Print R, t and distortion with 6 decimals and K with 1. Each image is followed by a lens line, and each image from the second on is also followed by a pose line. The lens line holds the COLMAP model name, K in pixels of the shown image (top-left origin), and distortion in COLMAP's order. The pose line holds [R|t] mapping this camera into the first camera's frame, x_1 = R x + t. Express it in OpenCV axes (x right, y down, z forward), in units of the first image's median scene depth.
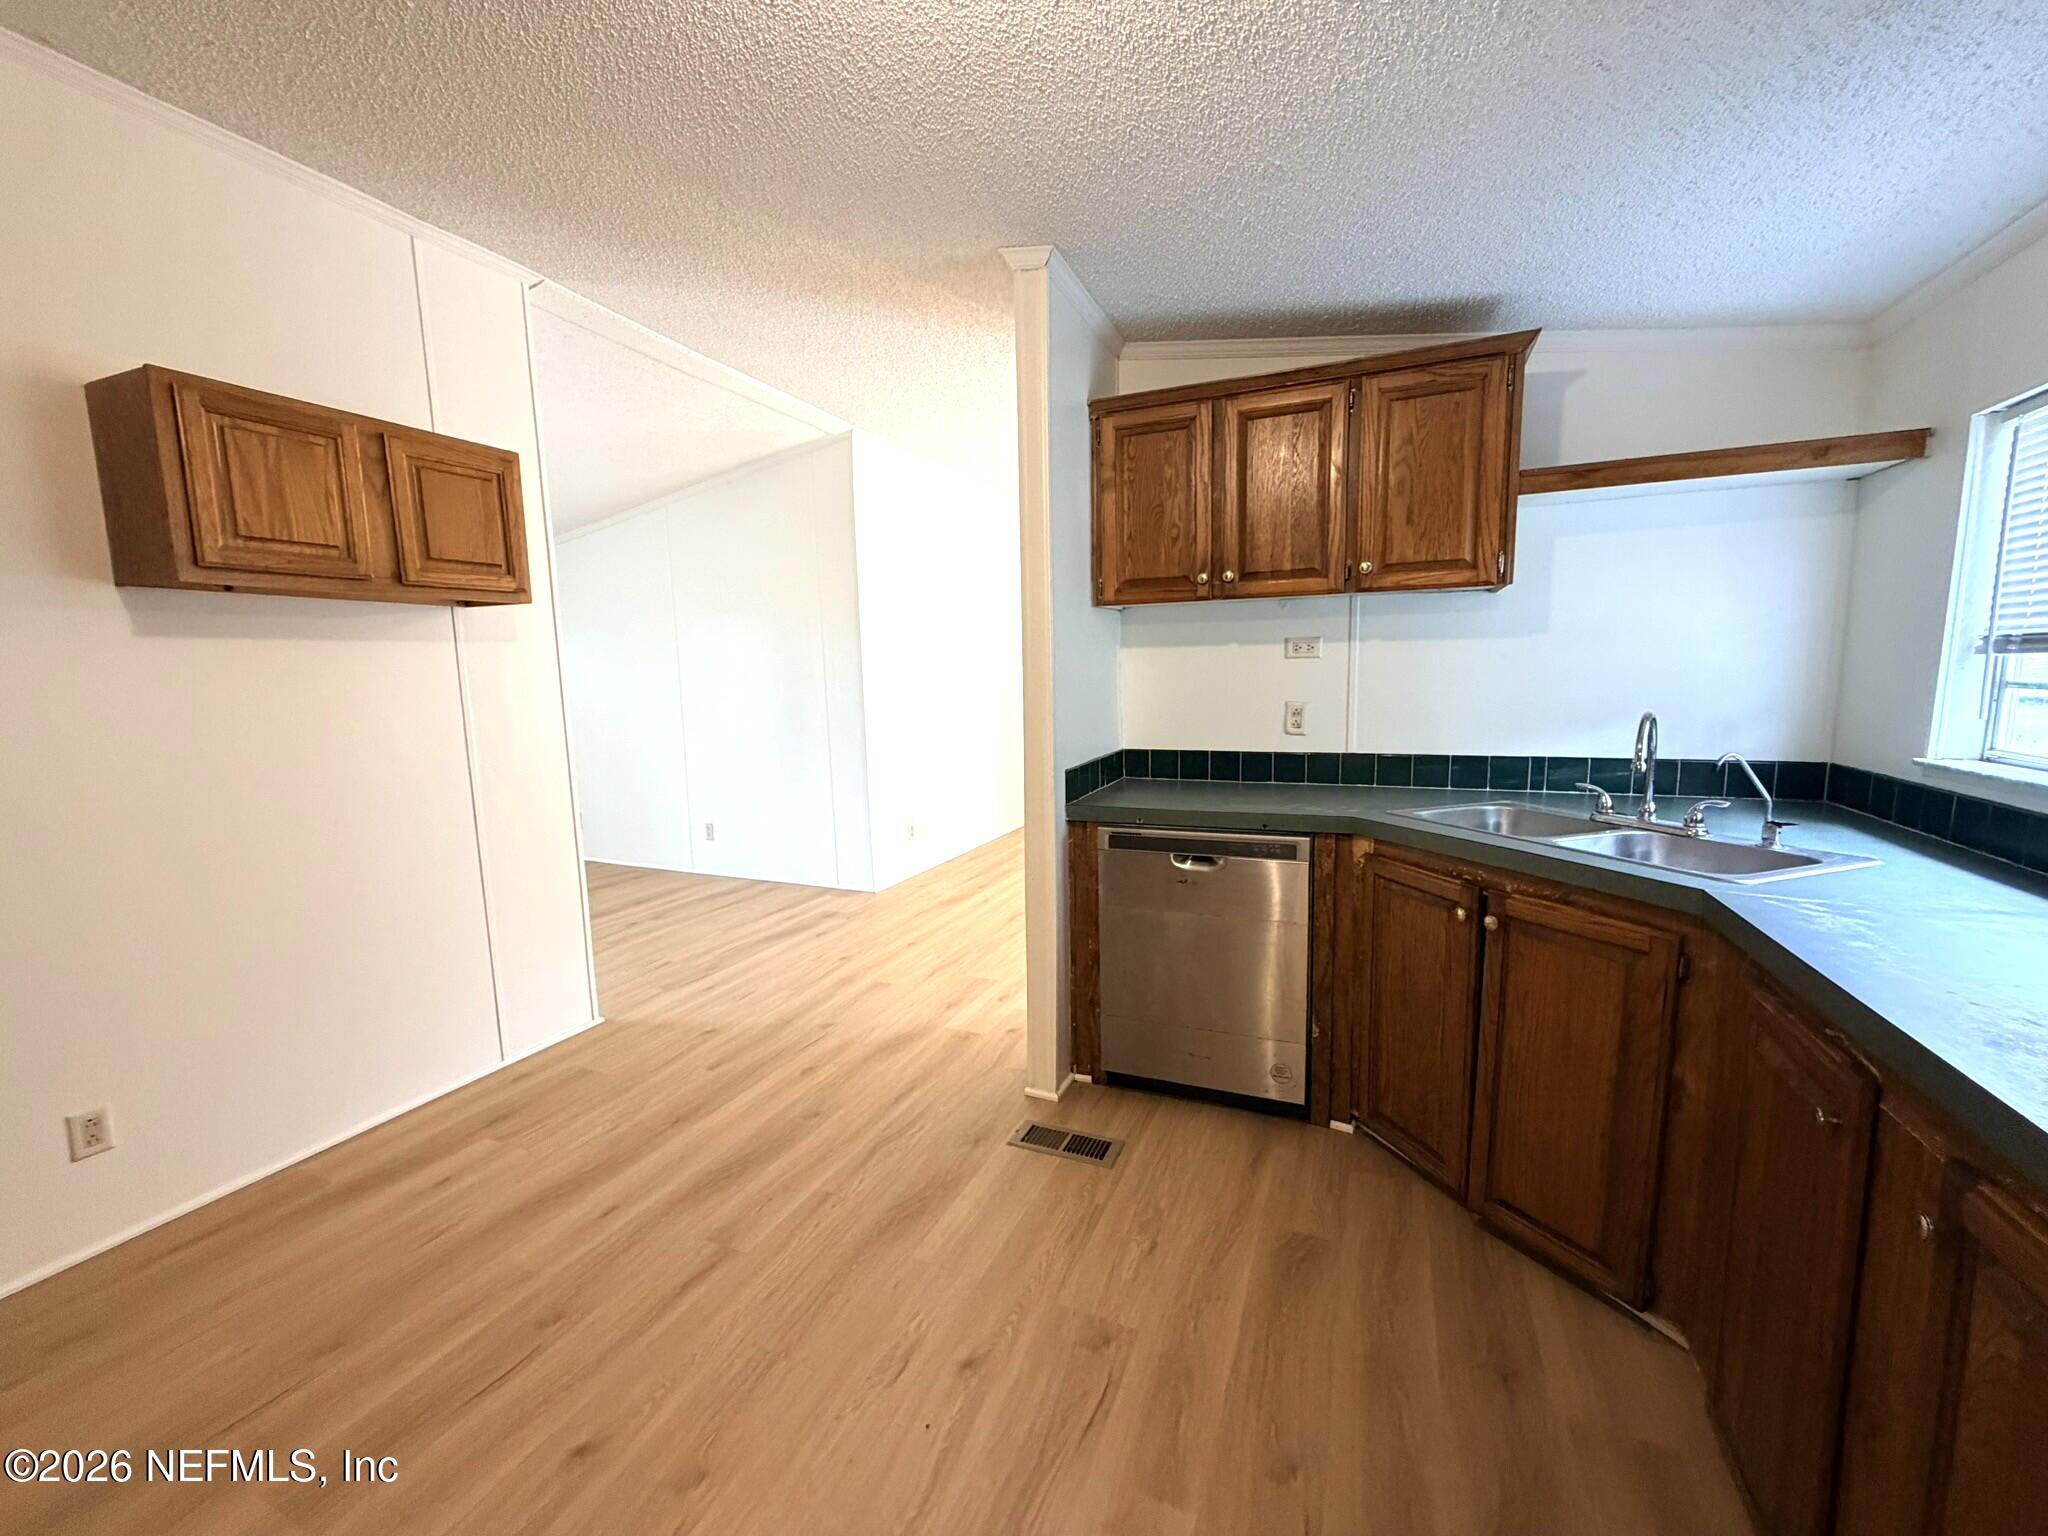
lens RADIAL K [[818.7, 0, 1021.7], [0, 818.7, 776.6], [0, 0, 1]] dist [-0.001222, 0.000677]
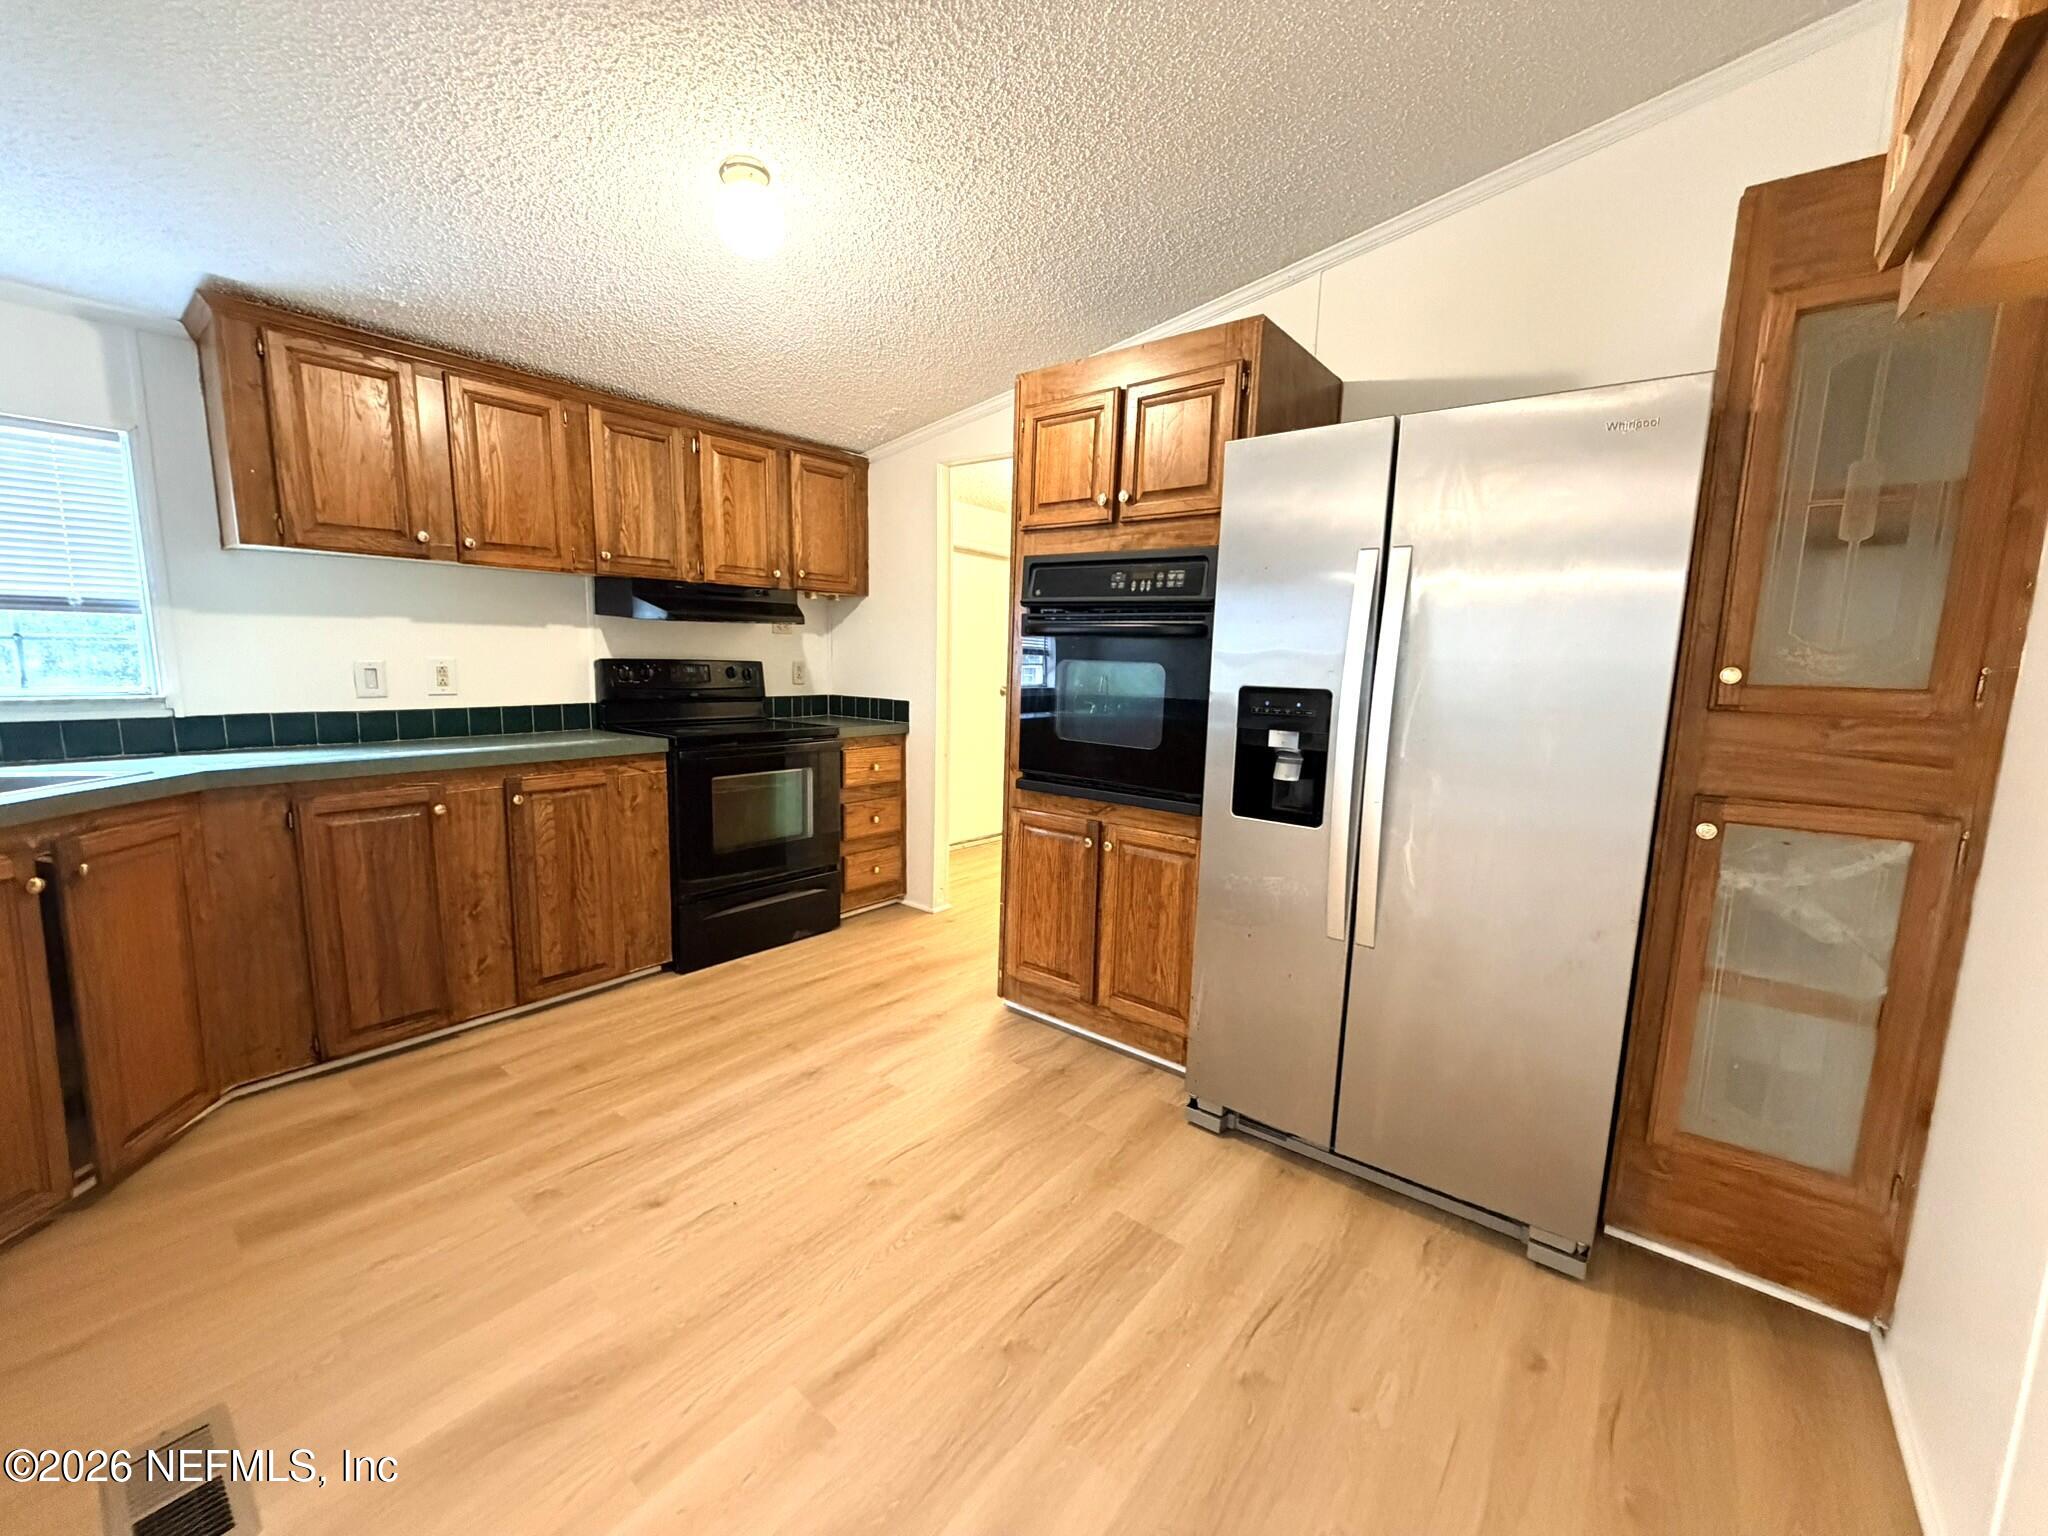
lens RADIAL K [[818.7, 0, 1025.1], [0, 818.7, 771.3], [0, 0, 1]] dist [-0.001222, 0.000677]
pose [[-0.966069, -0.034759, 0.255936, -0.830906], [0.033123, 0.966049, 0.256225, -0.162662], [-0.256153, 0.256008, -0.932119, 1.745926]]
